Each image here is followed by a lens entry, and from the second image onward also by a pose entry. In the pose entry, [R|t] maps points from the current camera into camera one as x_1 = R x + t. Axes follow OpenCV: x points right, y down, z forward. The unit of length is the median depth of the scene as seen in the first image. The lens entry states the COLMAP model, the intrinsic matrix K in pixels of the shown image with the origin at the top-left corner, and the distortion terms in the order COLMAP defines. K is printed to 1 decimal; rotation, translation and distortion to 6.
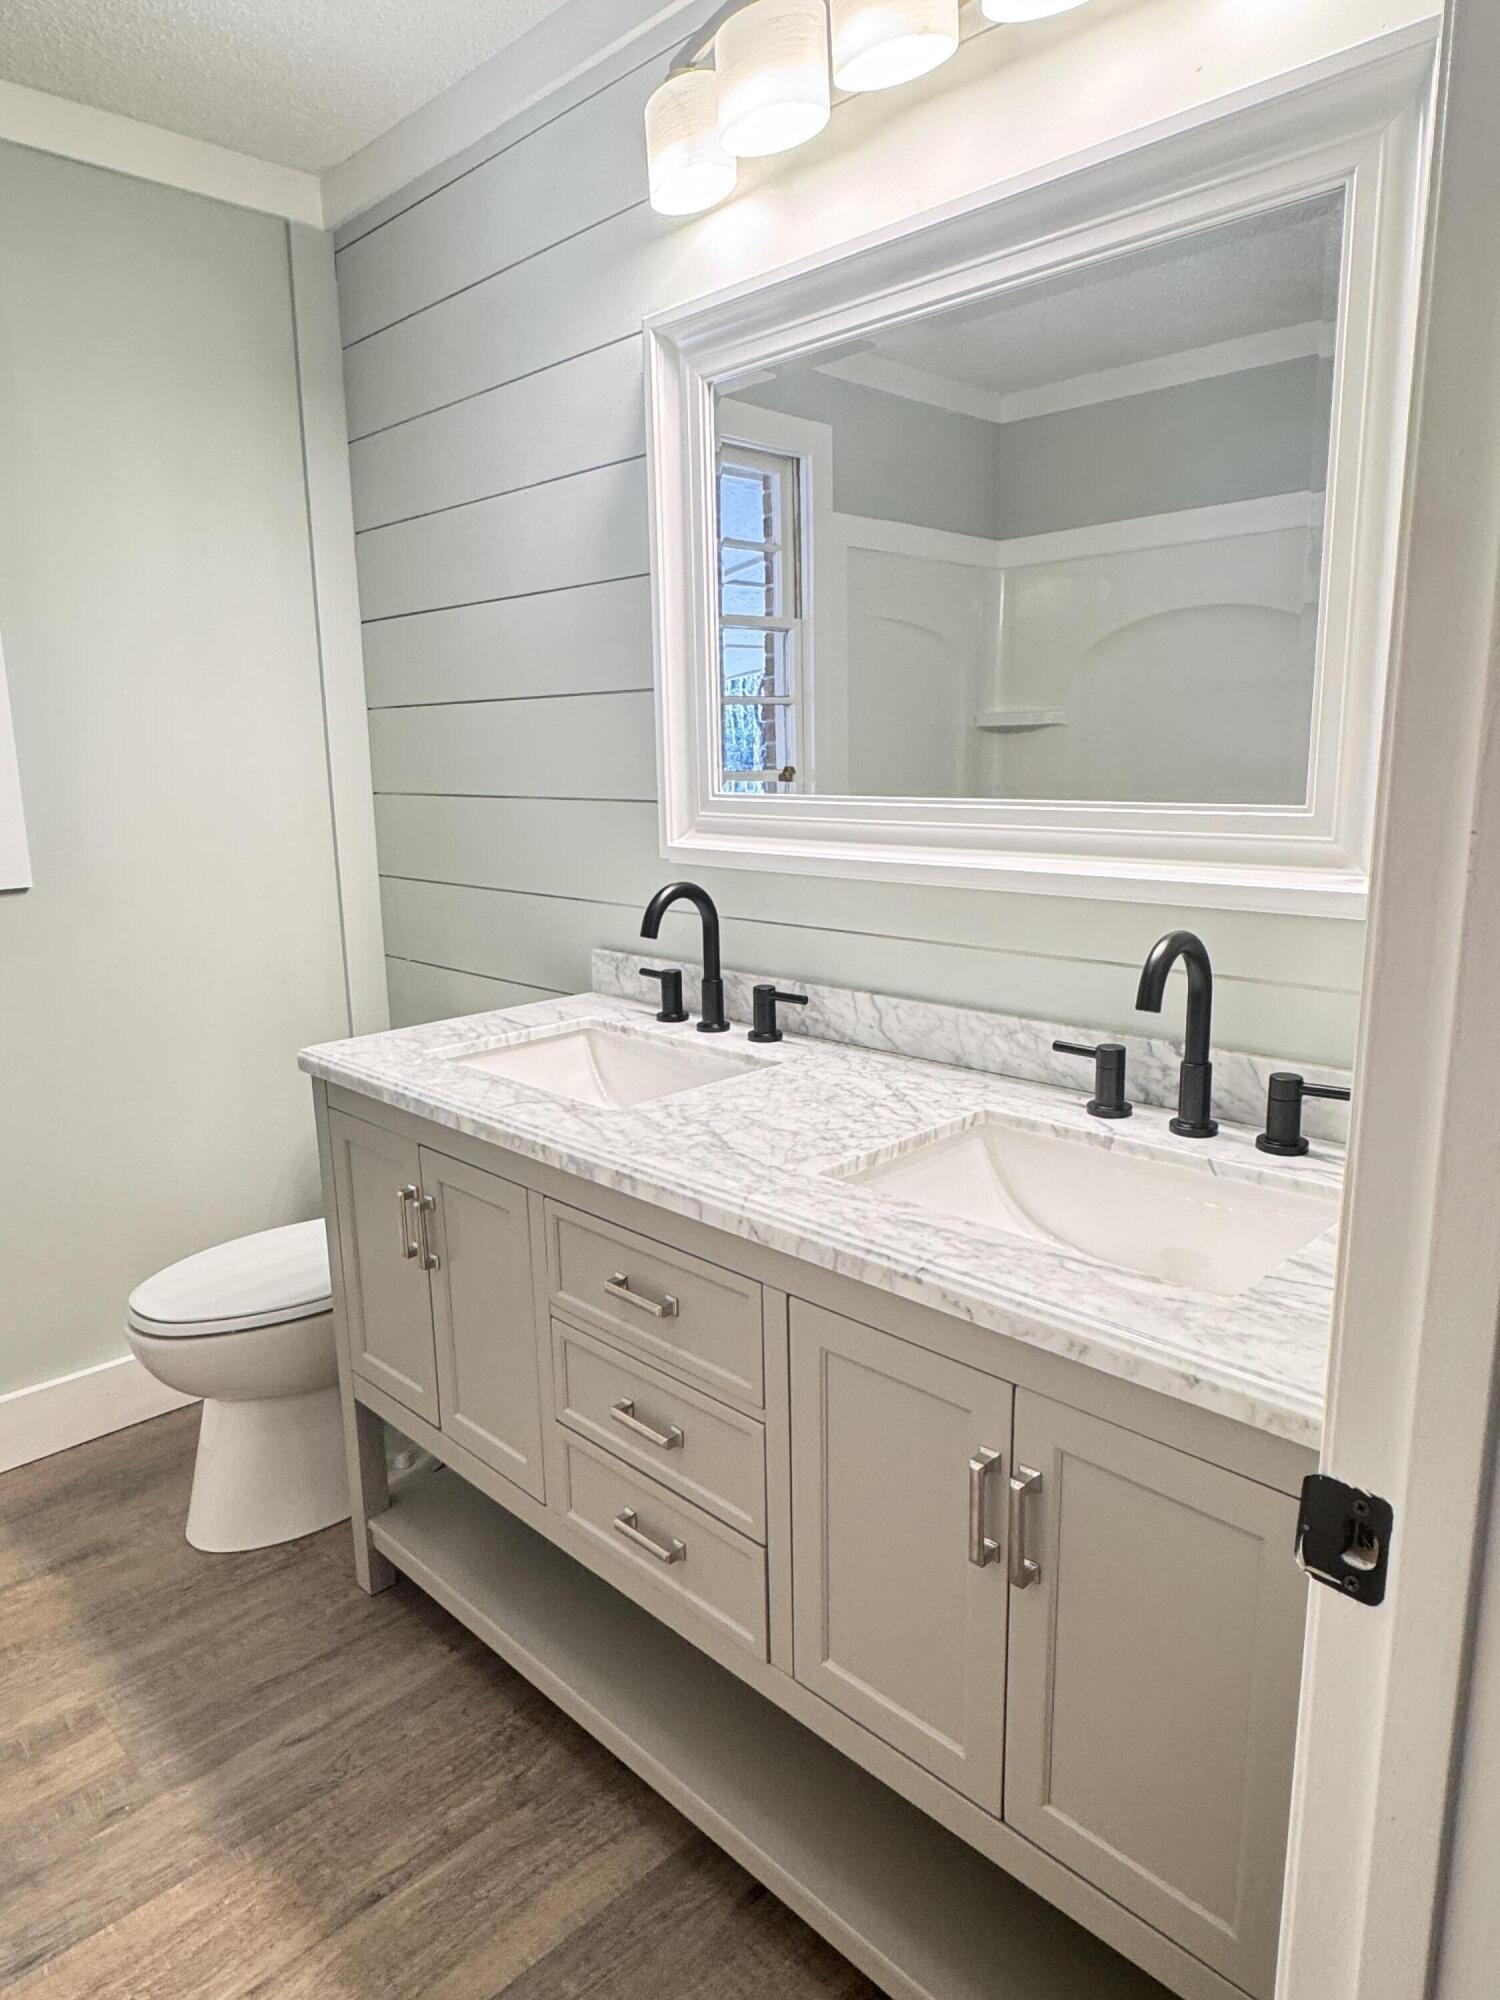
lens RADIAL K [[1260.7, 0, 758.4], [0, 1260.7, 1006.3], [0, 0, 1]] dist [-0.005474, 0.001835]
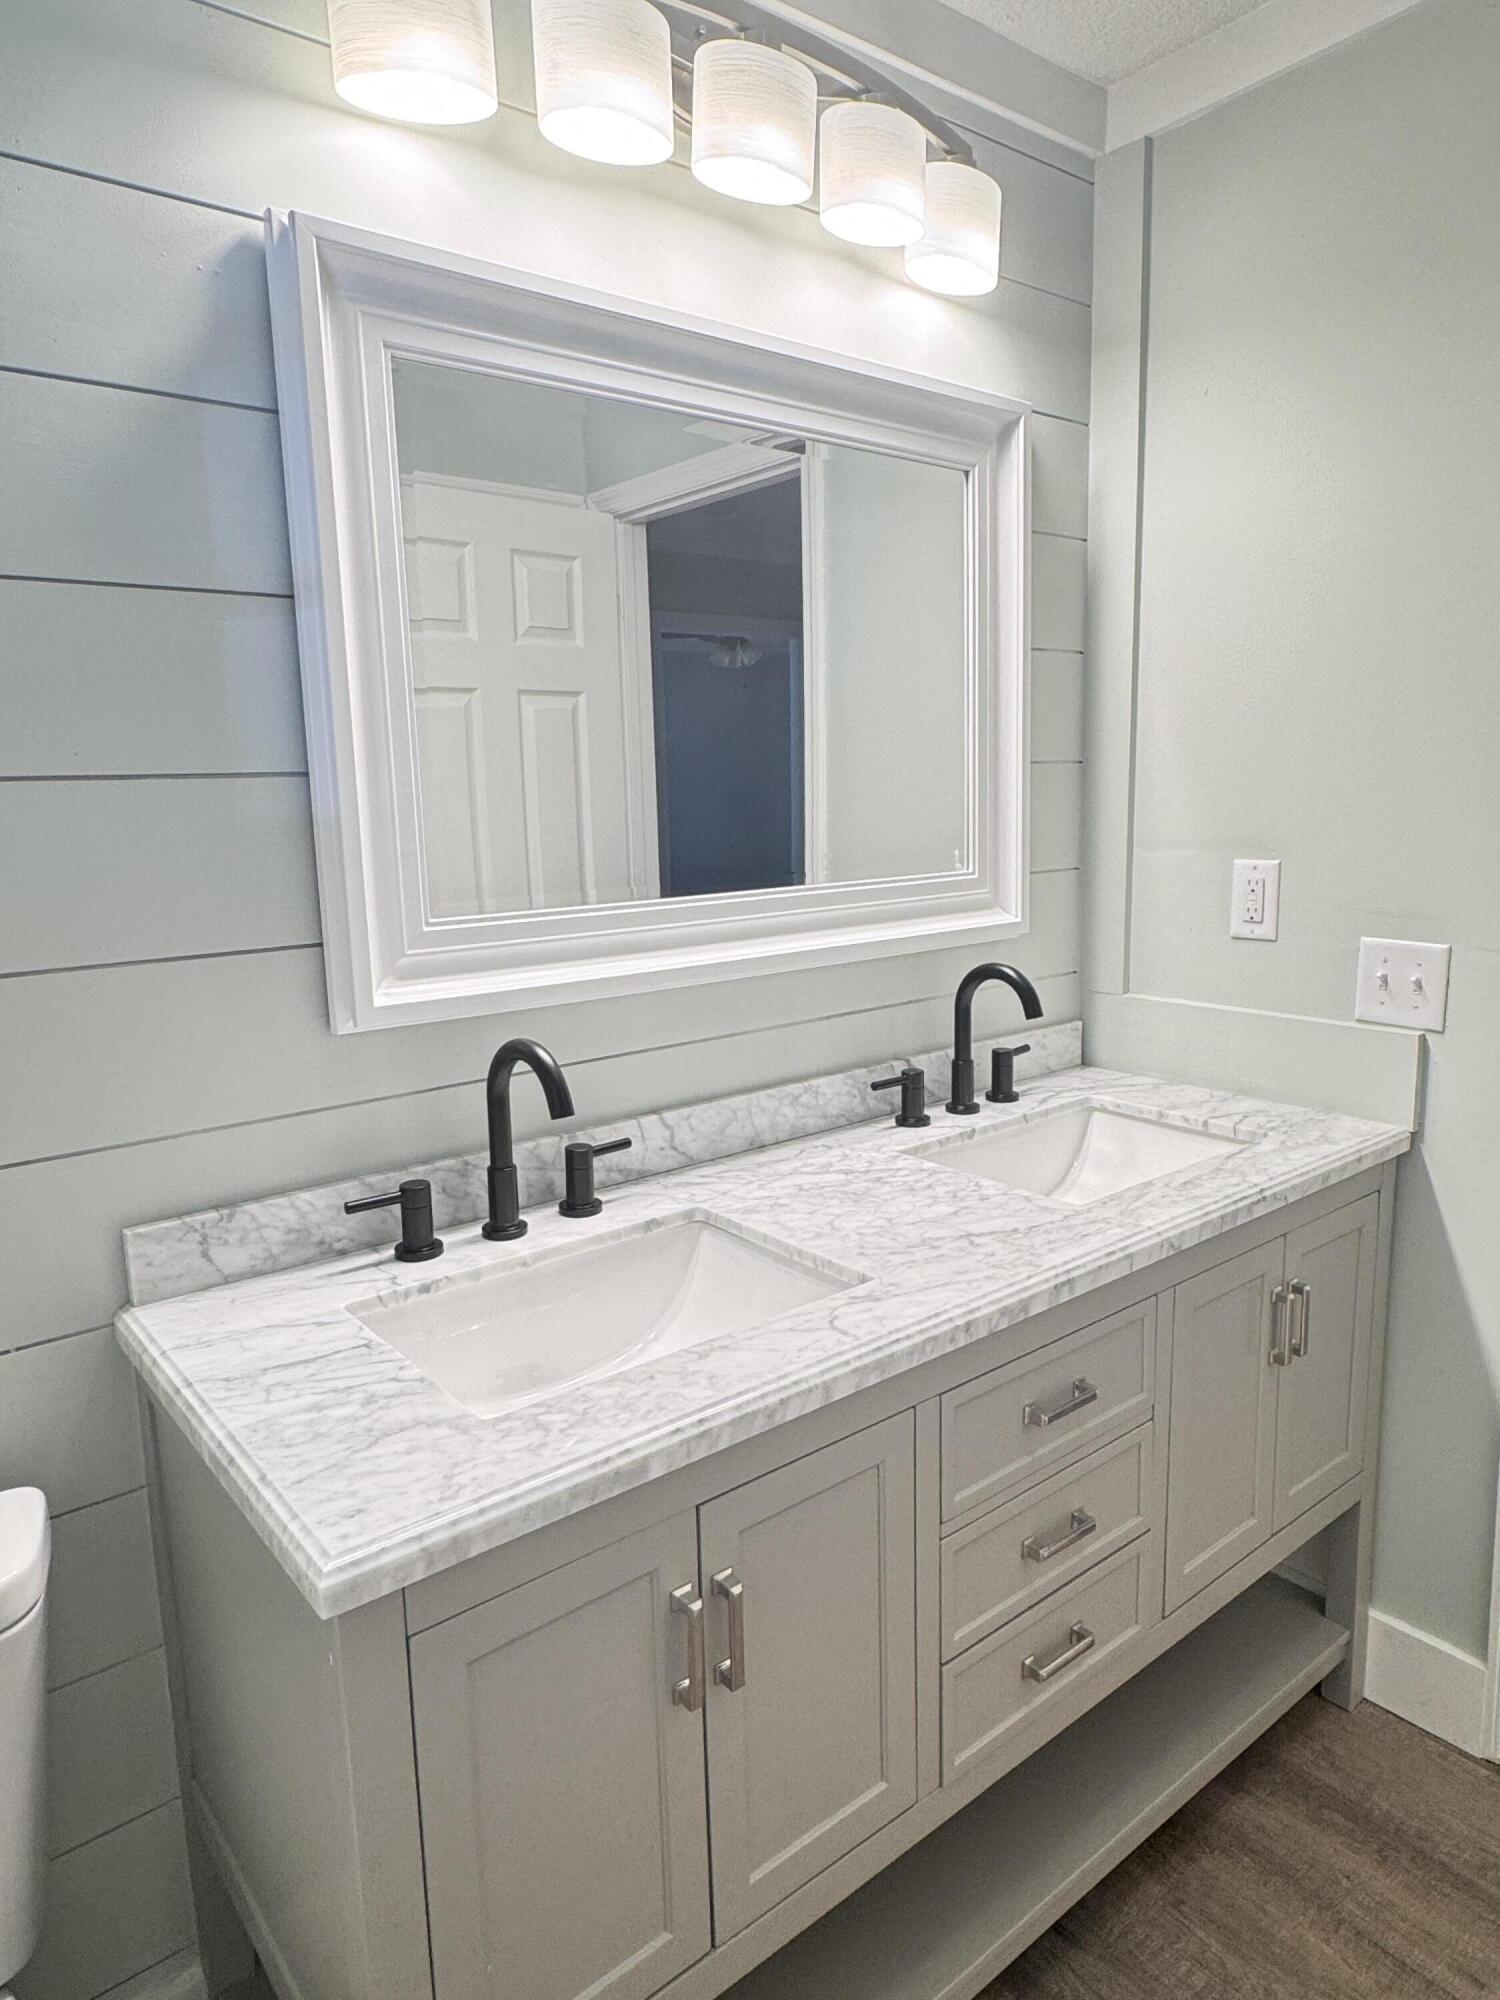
lens RADIAL K [[1260.7, 0, 756.8], [0, 1260.7, 990.4], [0, 0, 1]] dist [-0.005474, 0.001835]
pose [[0.102847, -0.145853, 0.983946, -0.928953], [0.225654, 0.966822, 0.119728, -0.222952], [-0.968764, 0.209718, 0.132347, 0.934310]]
